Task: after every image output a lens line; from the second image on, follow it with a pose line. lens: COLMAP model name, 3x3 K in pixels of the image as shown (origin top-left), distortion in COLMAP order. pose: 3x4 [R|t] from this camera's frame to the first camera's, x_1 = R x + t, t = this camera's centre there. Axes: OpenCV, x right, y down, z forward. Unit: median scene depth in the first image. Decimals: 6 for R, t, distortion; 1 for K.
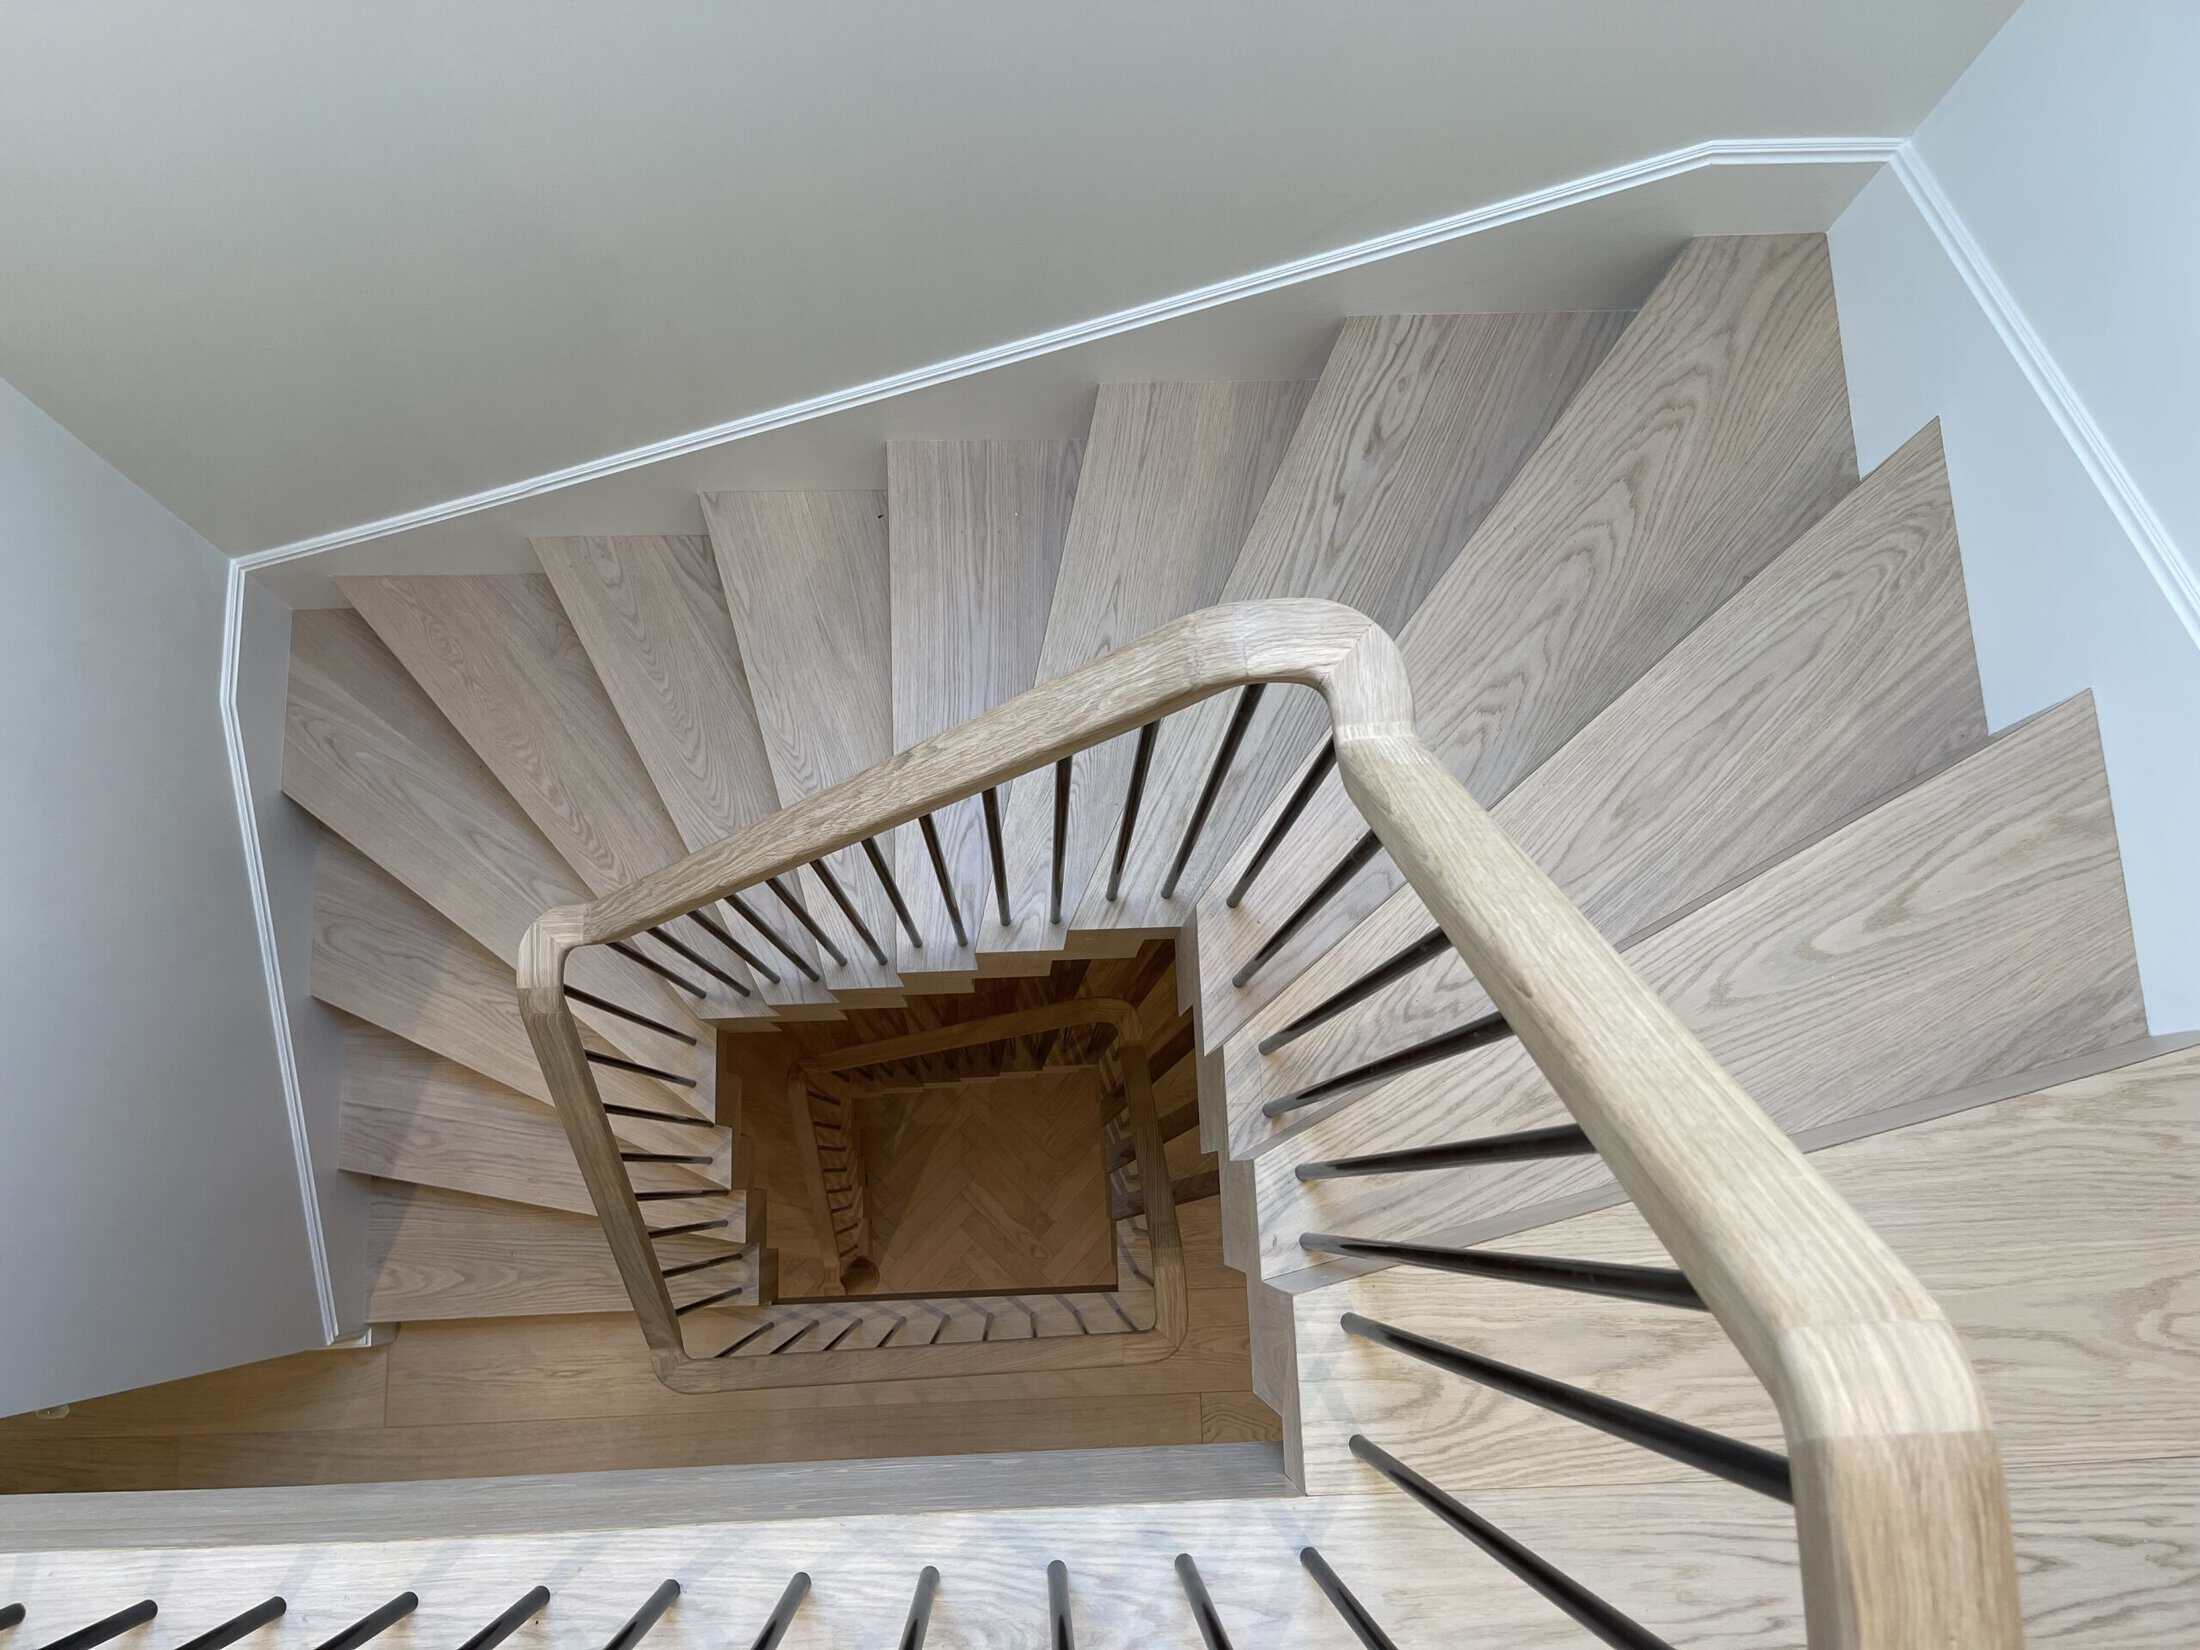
lens RADIAL K [[1673.8, 0, 1100.1], [0, 1673.8, 820.2], [0, 0, 1]] dist [0.011818, -0.014017]
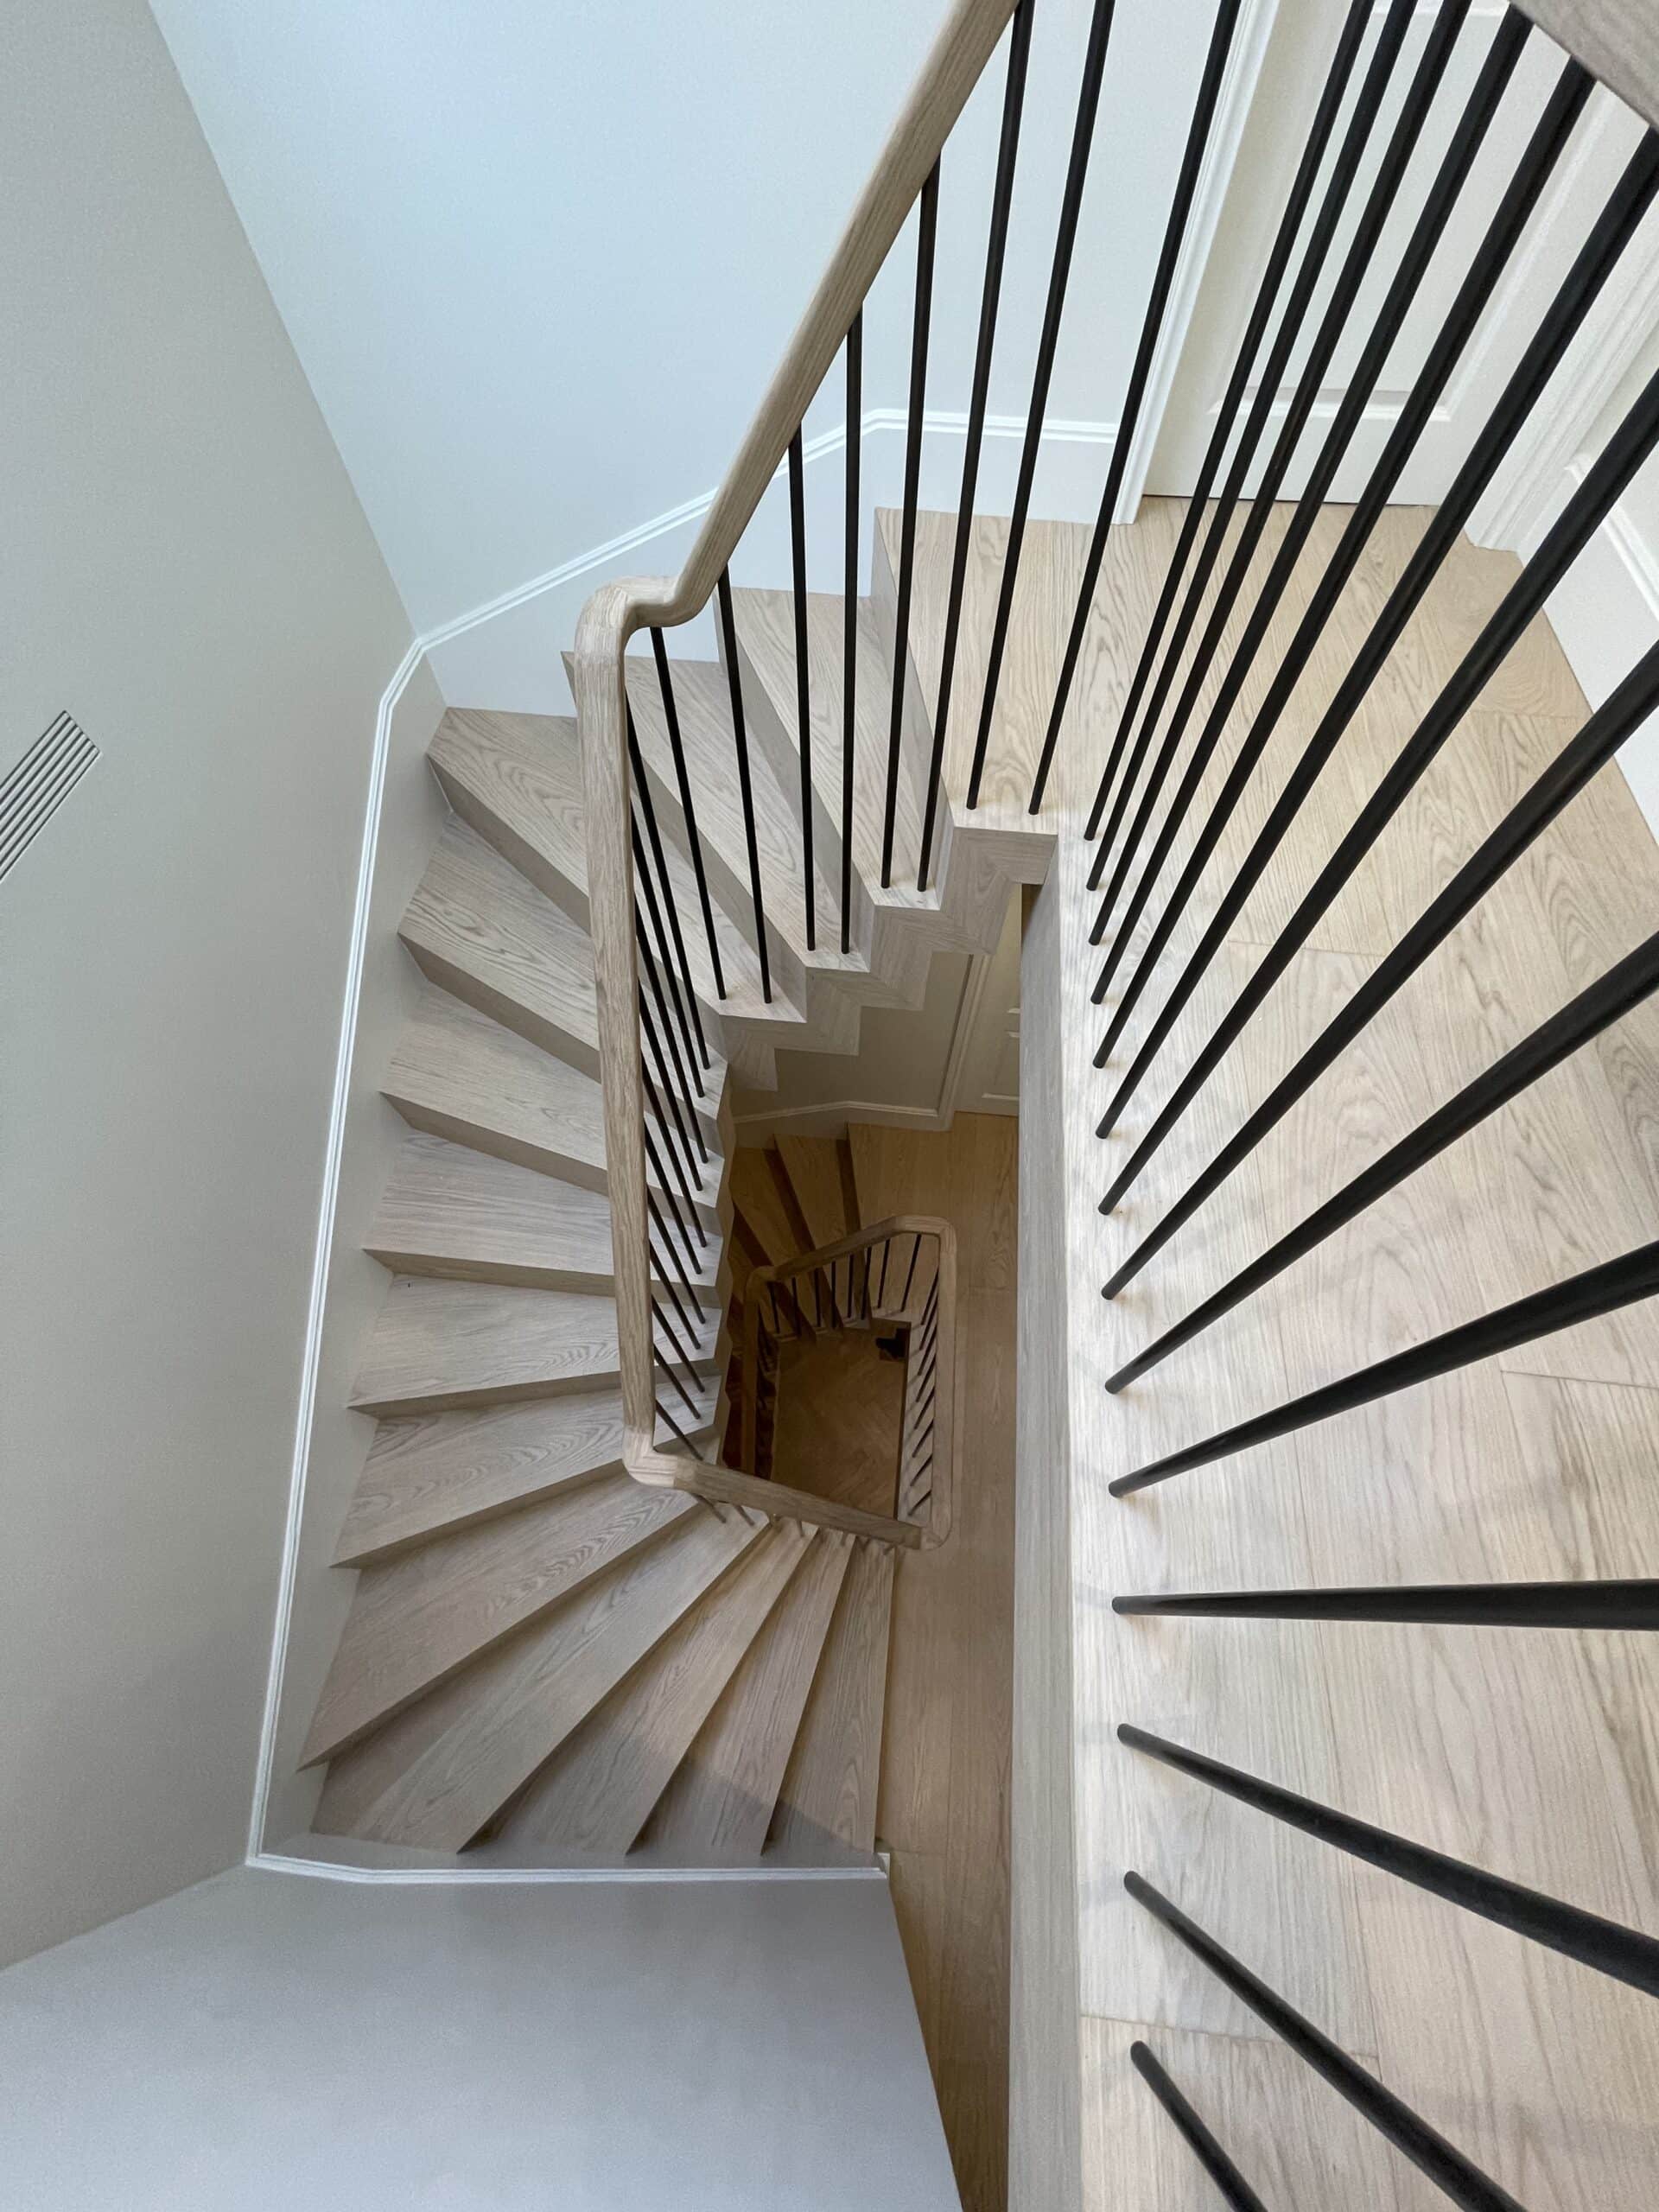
lens RADIAL K [[885.0, 0, 836.8], [0, 885.0, 1110.1], [0, 0, 1]] dist [-0.009647, 0.000023]
pose [[0.145112, -0.874567, 0.462682, -0.390891], [0.964994, 0.228358, 0.128992, 0.065486], [-0.218469, 0.427768, 0.877090, 0.194531]]
